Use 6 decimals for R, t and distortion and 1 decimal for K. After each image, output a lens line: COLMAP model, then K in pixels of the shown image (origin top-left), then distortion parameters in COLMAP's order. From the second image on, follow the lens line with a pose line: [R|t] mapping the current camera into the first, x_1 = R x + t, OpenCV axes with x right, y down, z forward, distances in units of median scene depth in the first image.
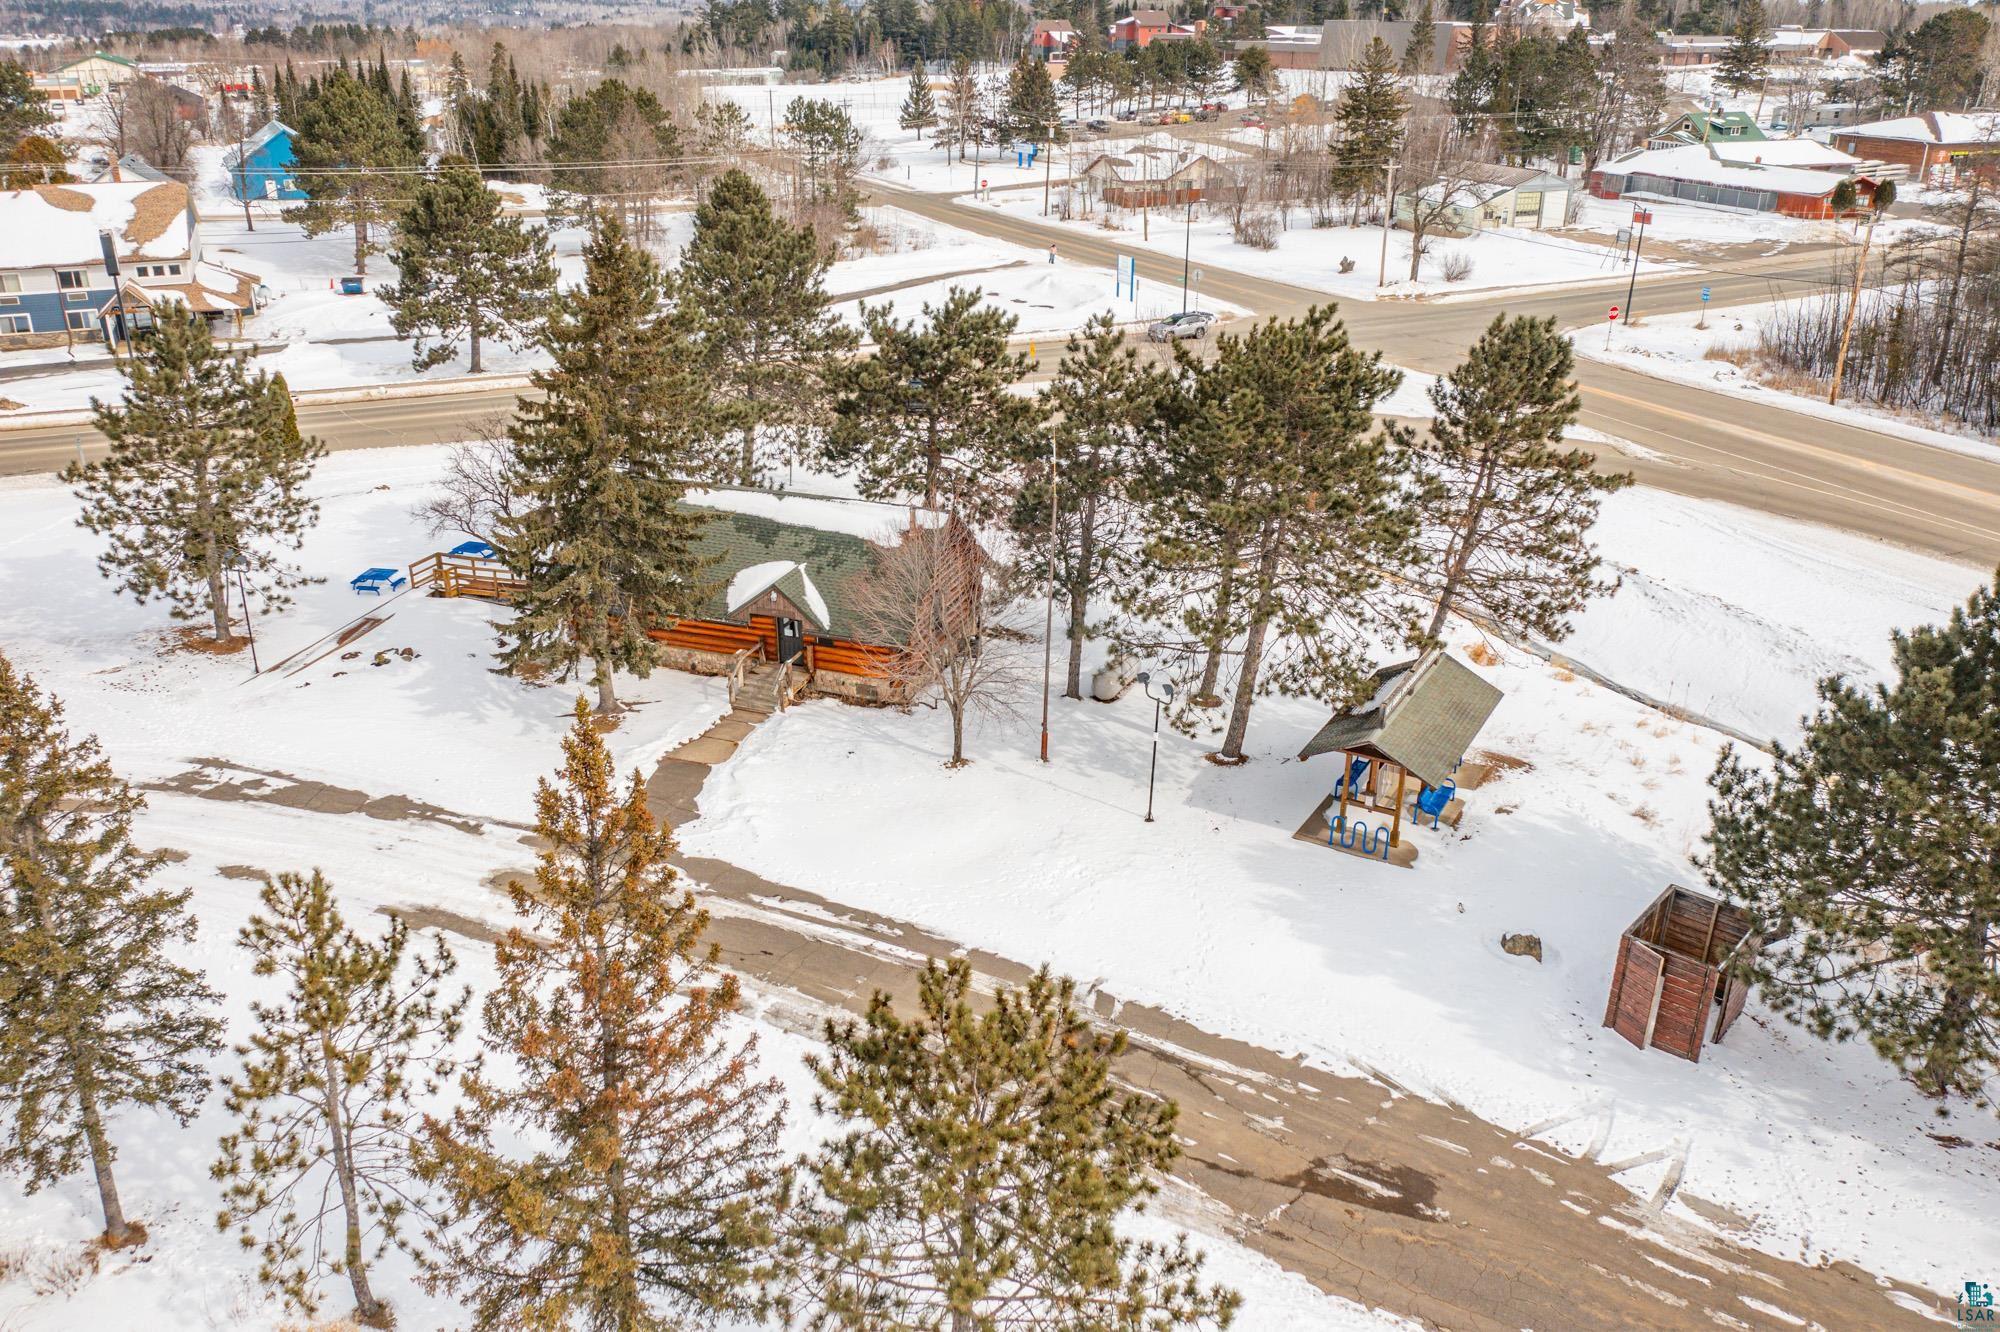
lens RADIAL K [[1579.7, 0, 992.7], [0, 1579.7, 666.5], [0, 0, 1]] dist [-0.022589, -0.000621]
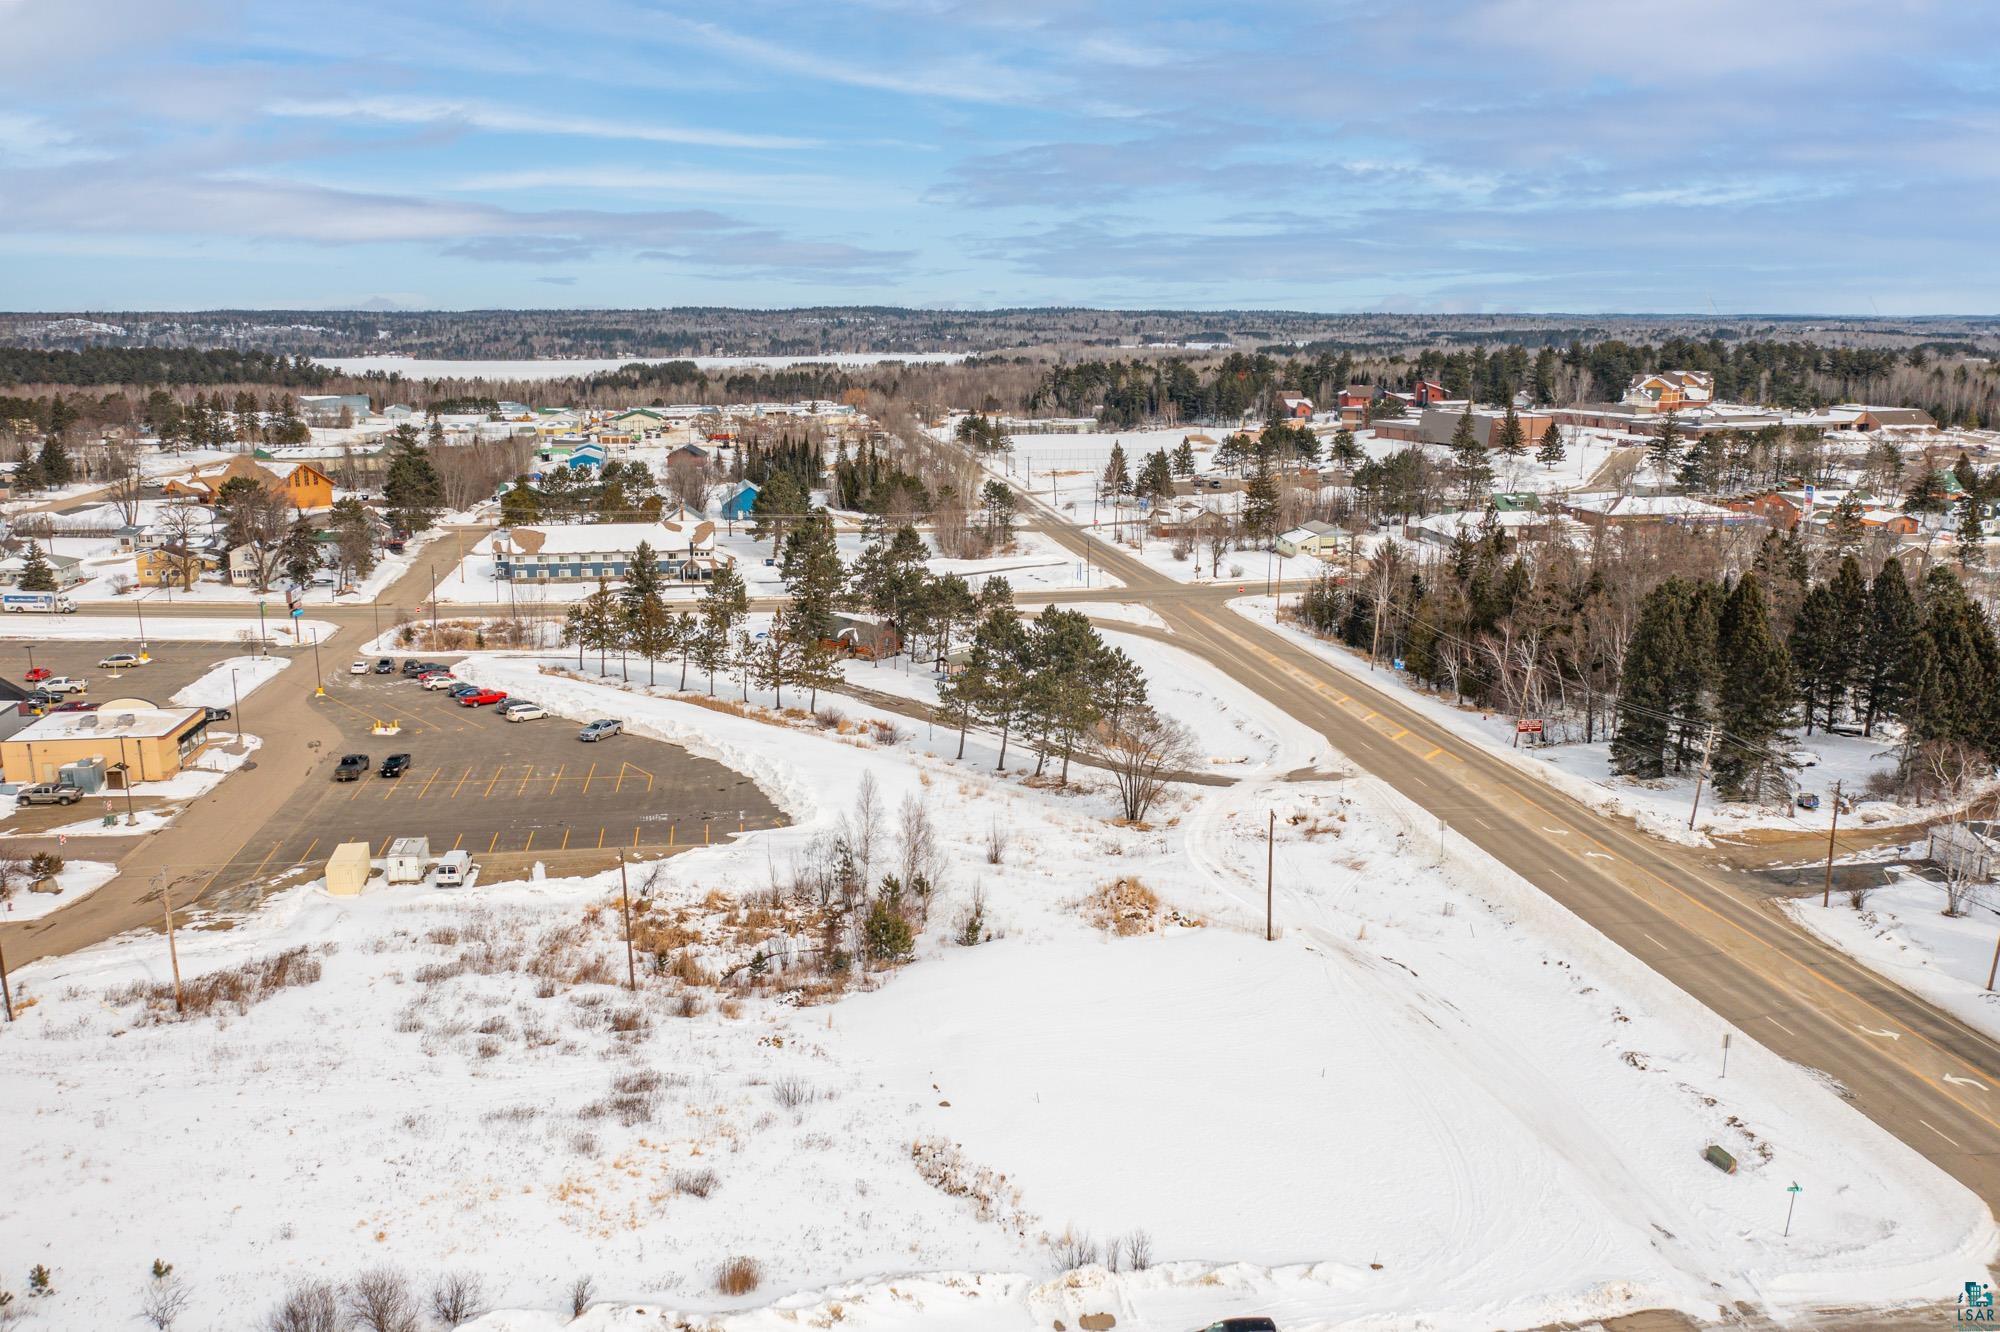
lens RADIAL K [[1579.7, 0, 1002.0], [0, 1579.7, 666.4], [0, 0, 1]] dist [-0.022589, -0.000621]
pose [[0.970406, 0.050239, -0.236196, 1.165299], [-0.092328, 0.980994, -0.170667, 0.663316], [0.223133, 0.187423, 0.956600, -2.718128]]
